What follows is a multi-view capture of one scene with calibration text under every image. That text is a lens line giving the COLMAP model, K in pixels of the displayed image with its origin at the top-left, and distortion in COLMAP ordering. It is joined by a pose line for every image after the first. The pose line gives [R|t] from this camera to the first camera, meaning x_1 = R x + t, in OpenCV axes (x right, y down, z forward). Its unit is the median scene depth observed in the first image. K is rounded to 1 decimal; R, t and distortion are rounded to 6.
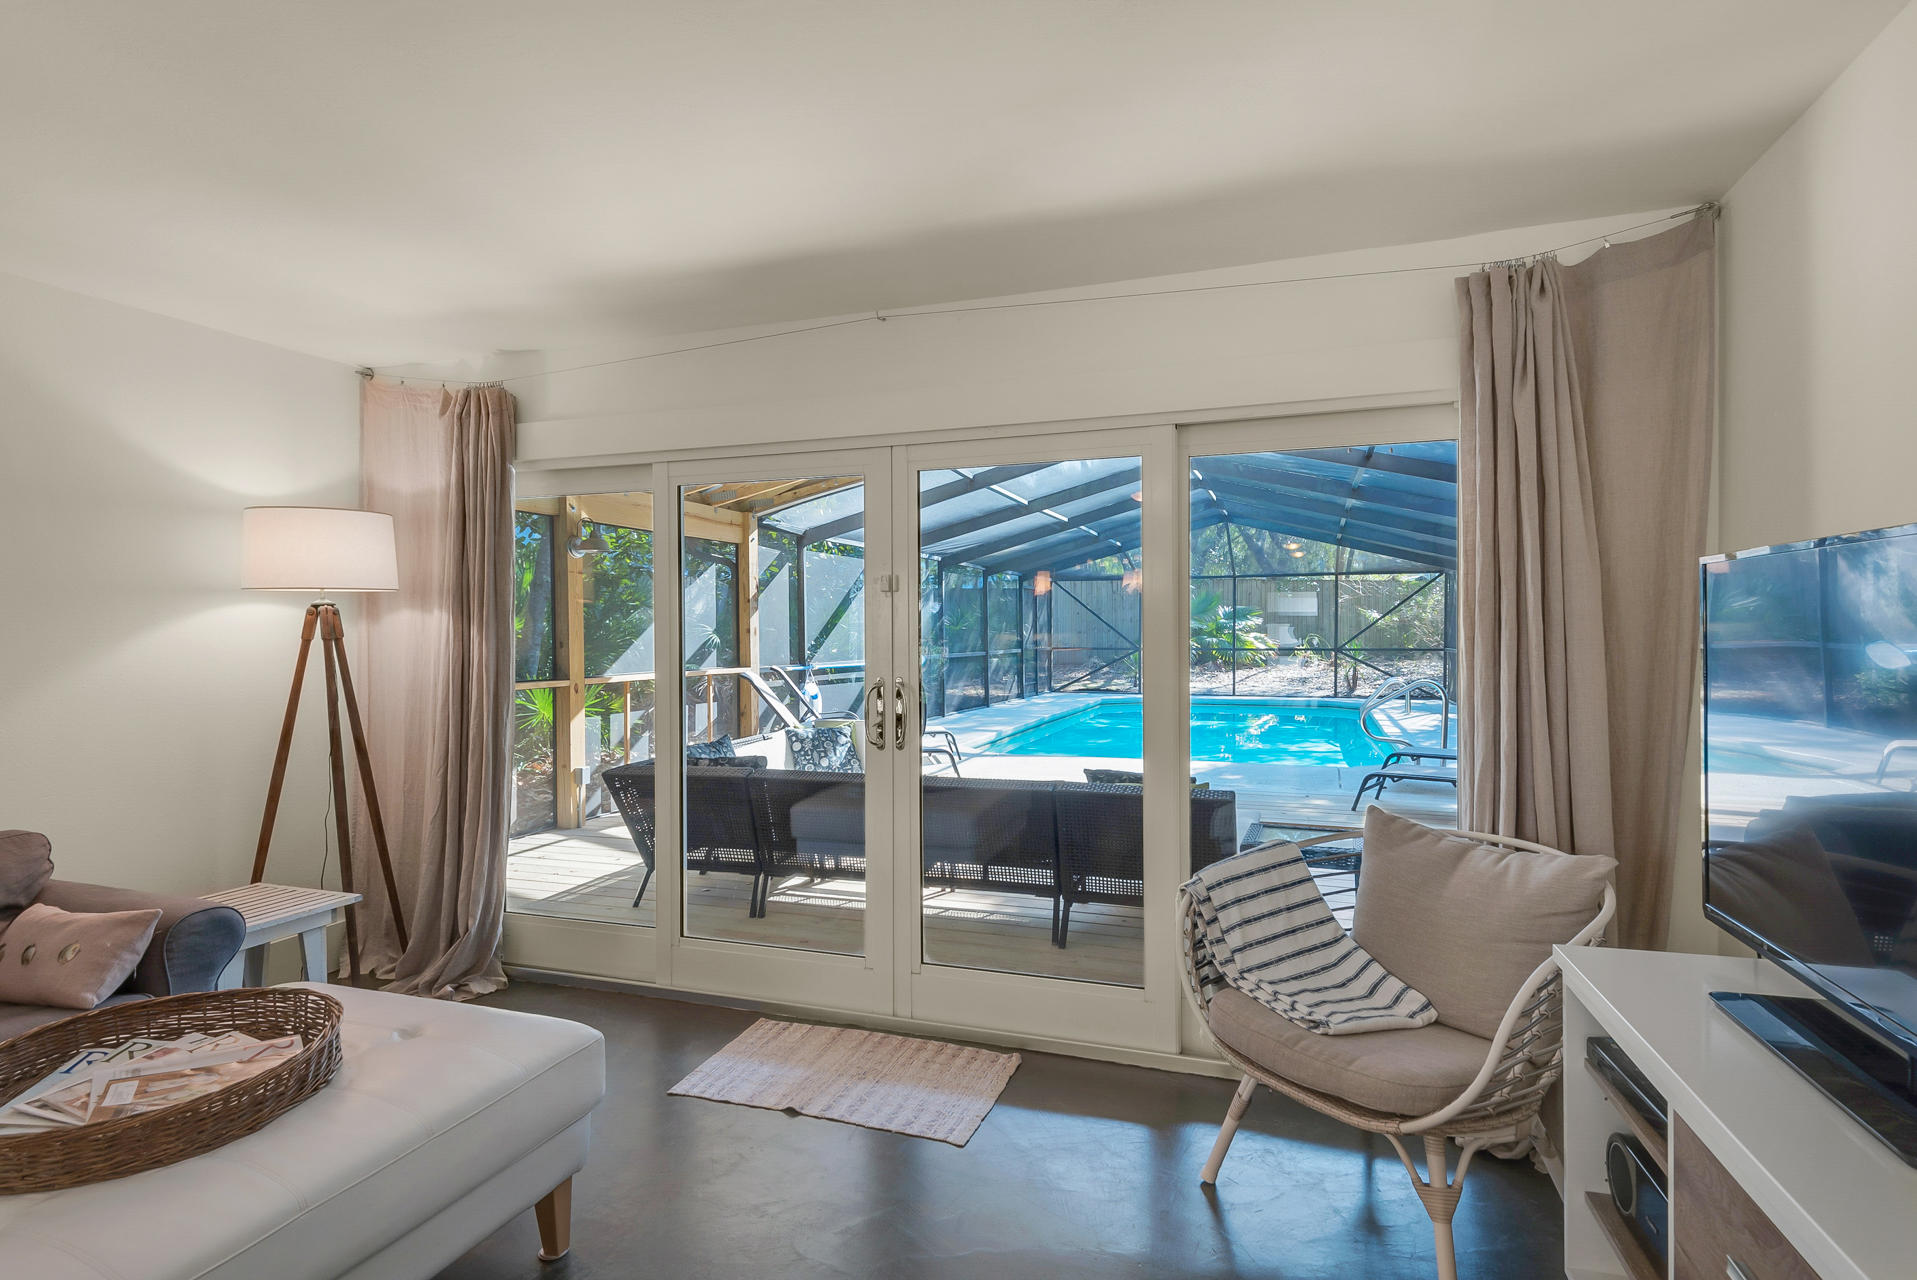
lens RADIAL K [[988.0, 0, 949.5], [0, 988.0, 639.0], [0, 0, 1]] dist [0.011778, -0.000923]
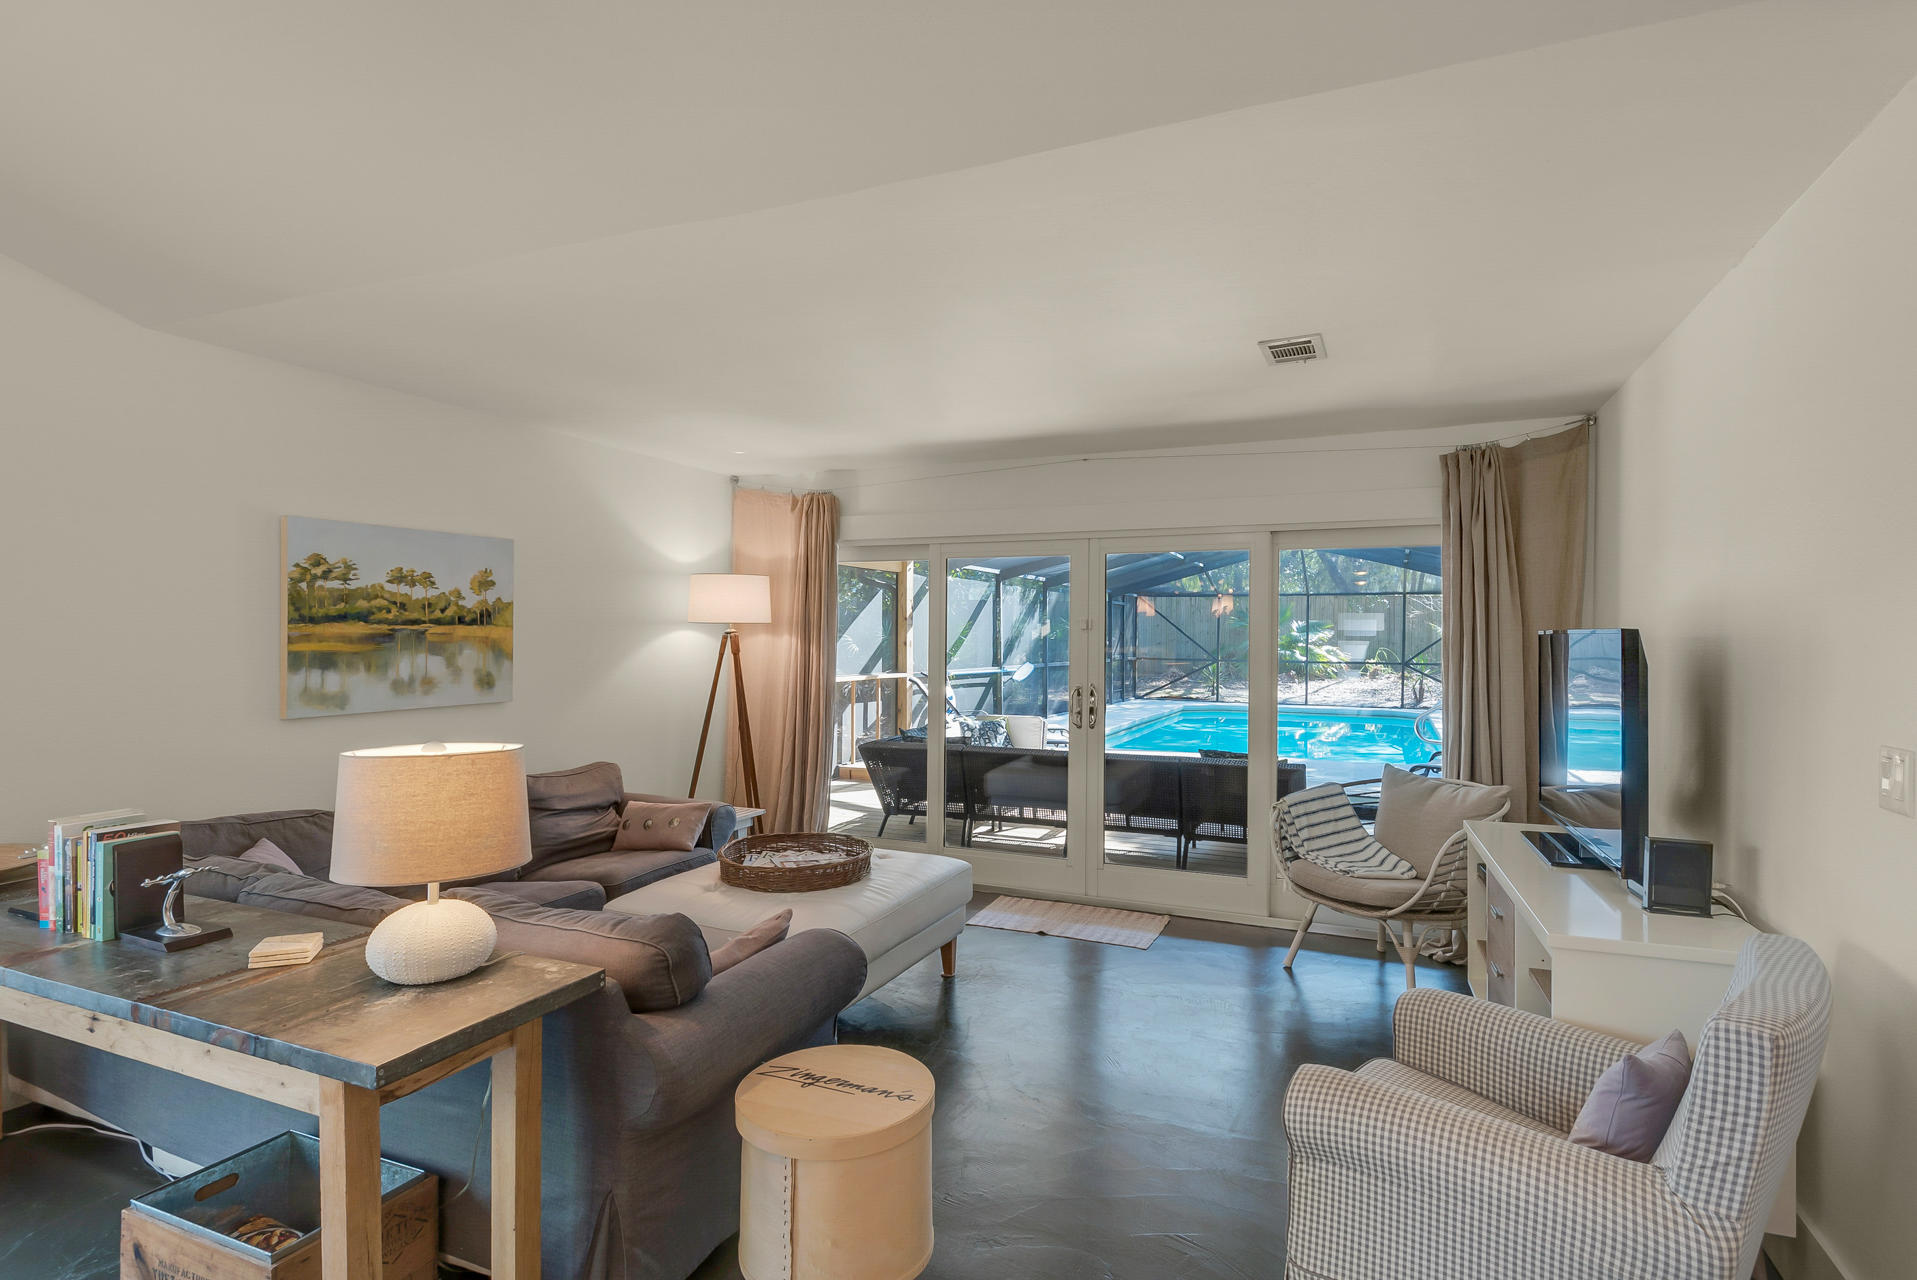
lens RADIAL K [[984.5, 0, 978.1], [0, 984.5, 642.8], [0, 0, 1]] dist [0.023745, -0.000206]
pose [[0.999047, 0.012984, -0.041679, -0.062282], [-0.013110, 0.999910, -0.002751, -0.007061], [0.041640, 0.003295, 0.999127, -0.218979]]
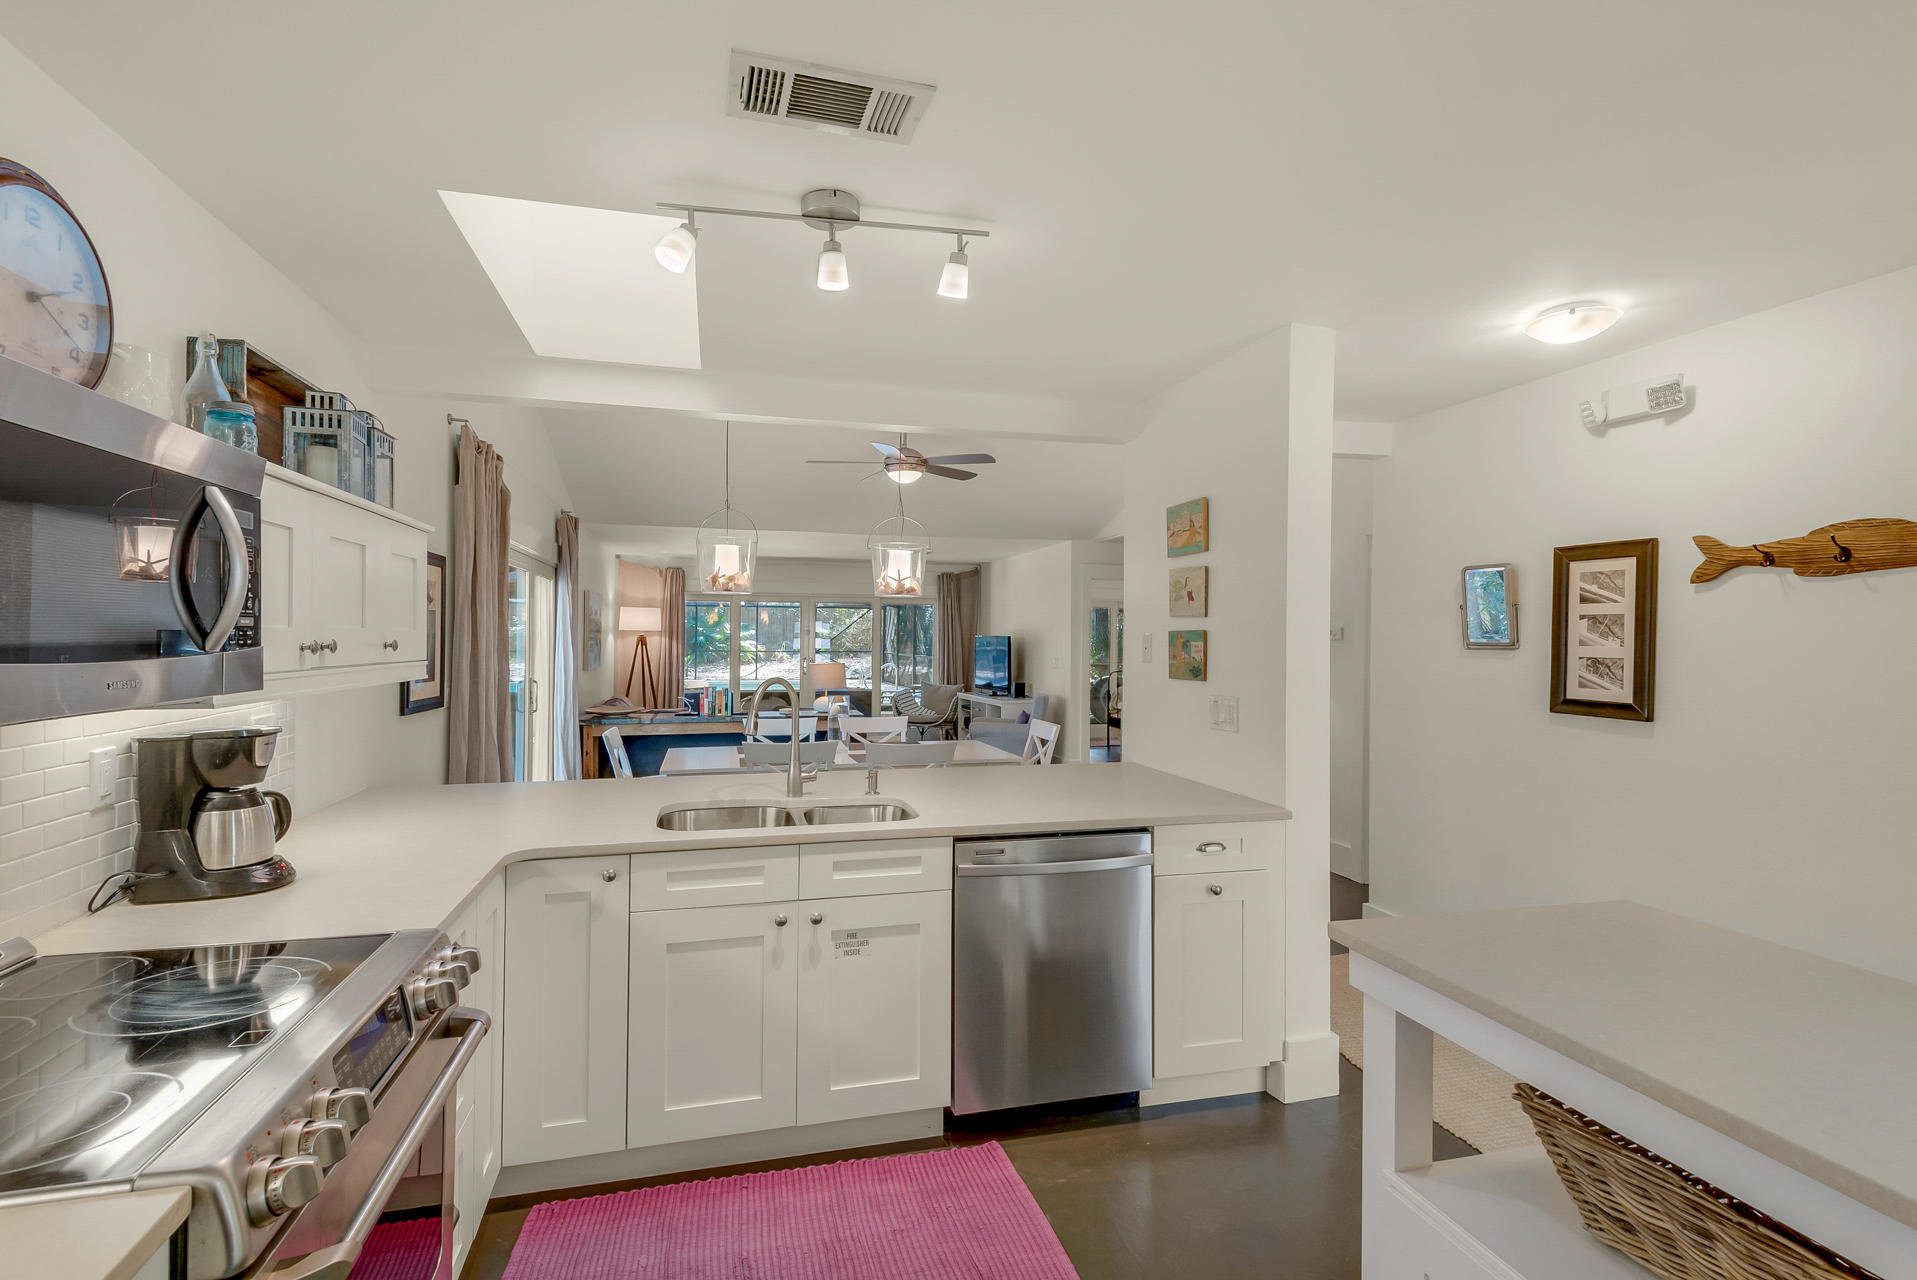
lens RADIAL K [[893.7, 0, 970.7], [0, 893.7, 636.8], [0, 0, 1]] dist [0.026301, -0.021692]
pose [[0.815139, 0.008906, 0.579197, -0.579359], [-0.003817, 0.999943, -0.010005, -0.001242], [-0.579253, 0.005945, 0.815126, -0.818675]]
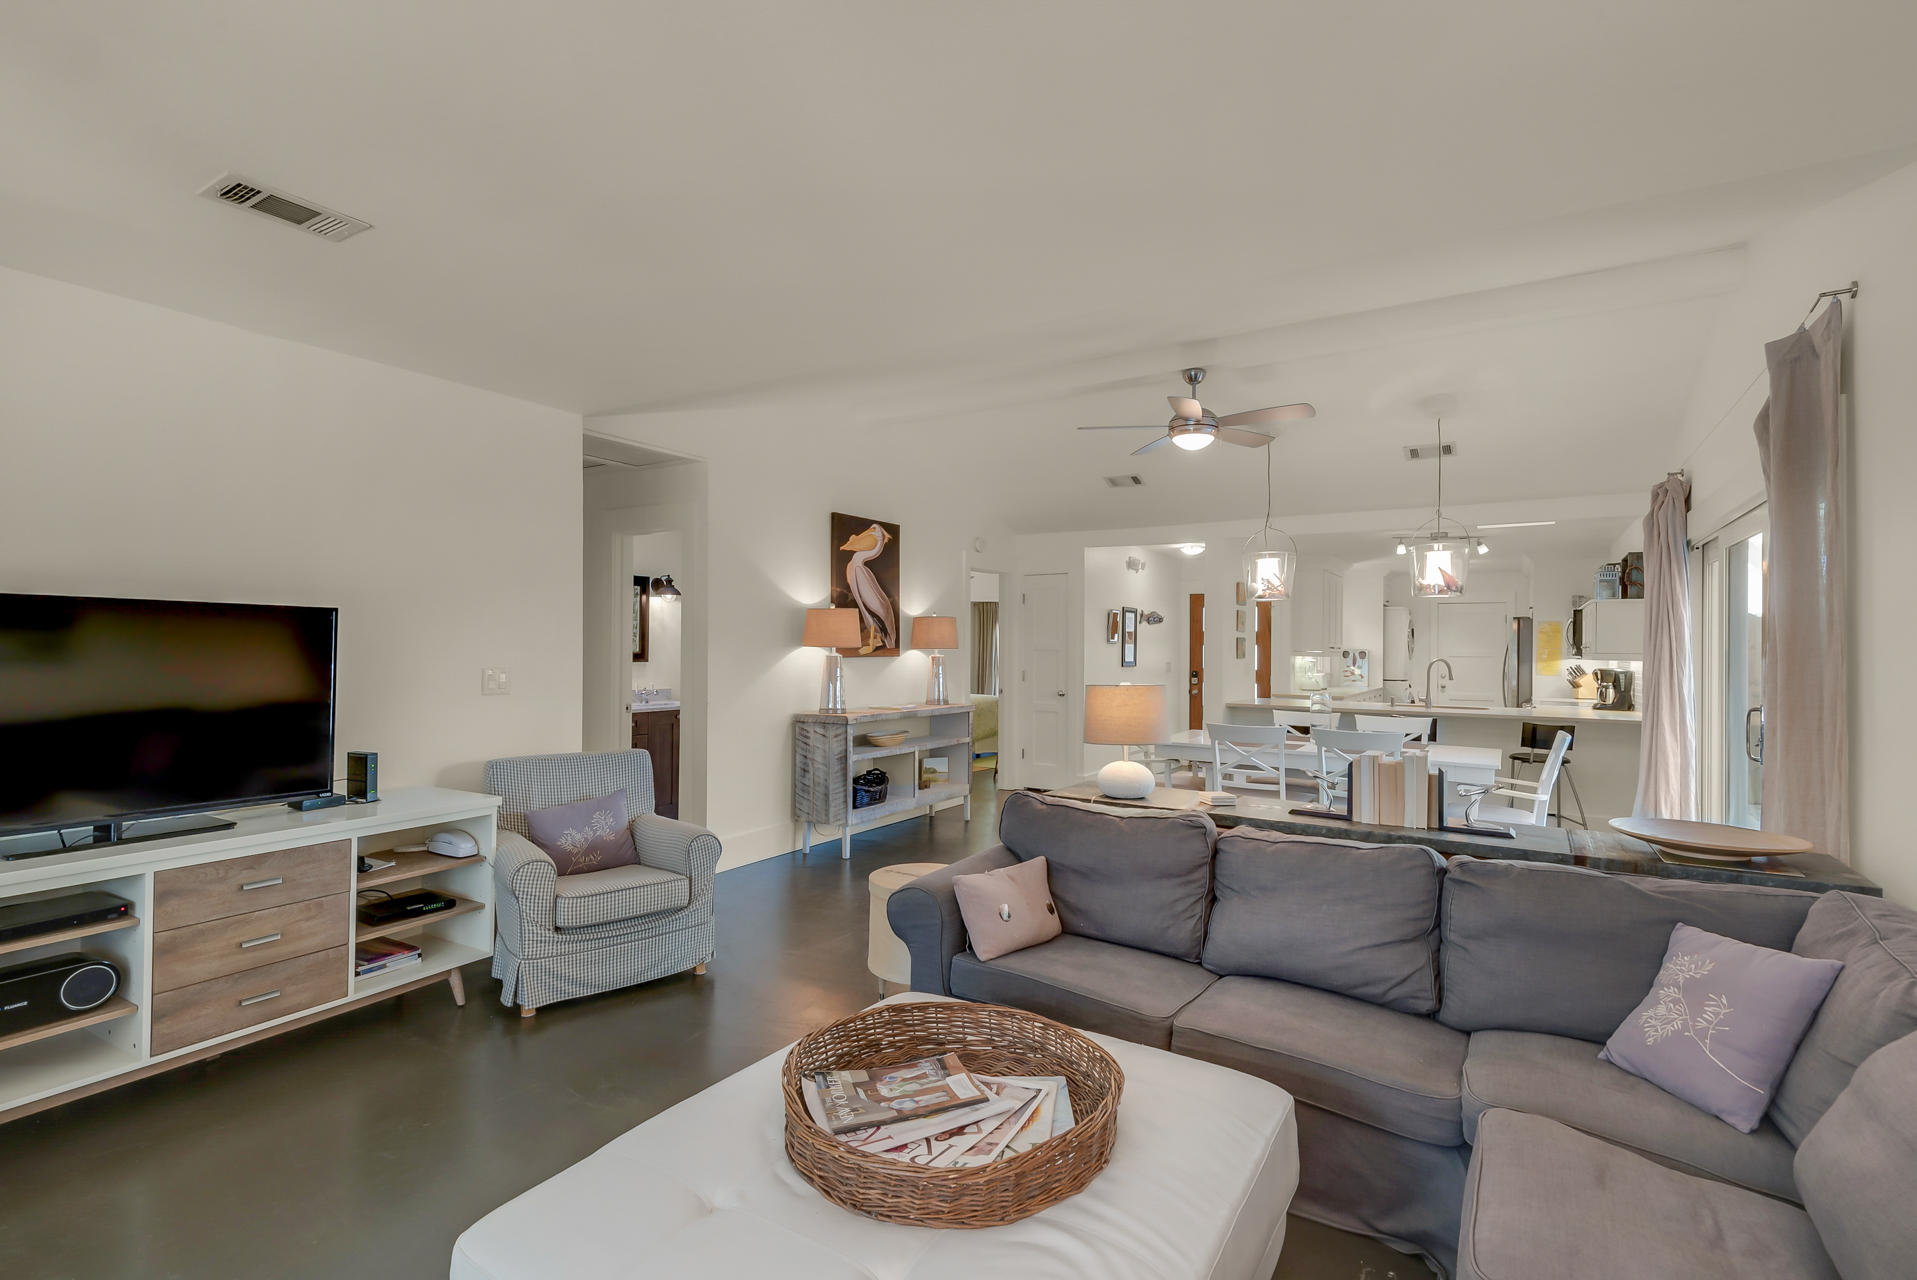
lens RADIAL K [[876.4, 0, 950.0], [0, 876.4, 640.5], [0, 0, 1]] dist [0.012986, -0.000157]
pose [[-0.974957, -0.004427, 0.222349, -0.184209], [-0.004440, 0.999990, 0.000443, -0.004027], [-0.222348, -0.000555, -0.974967, 0.393658]]
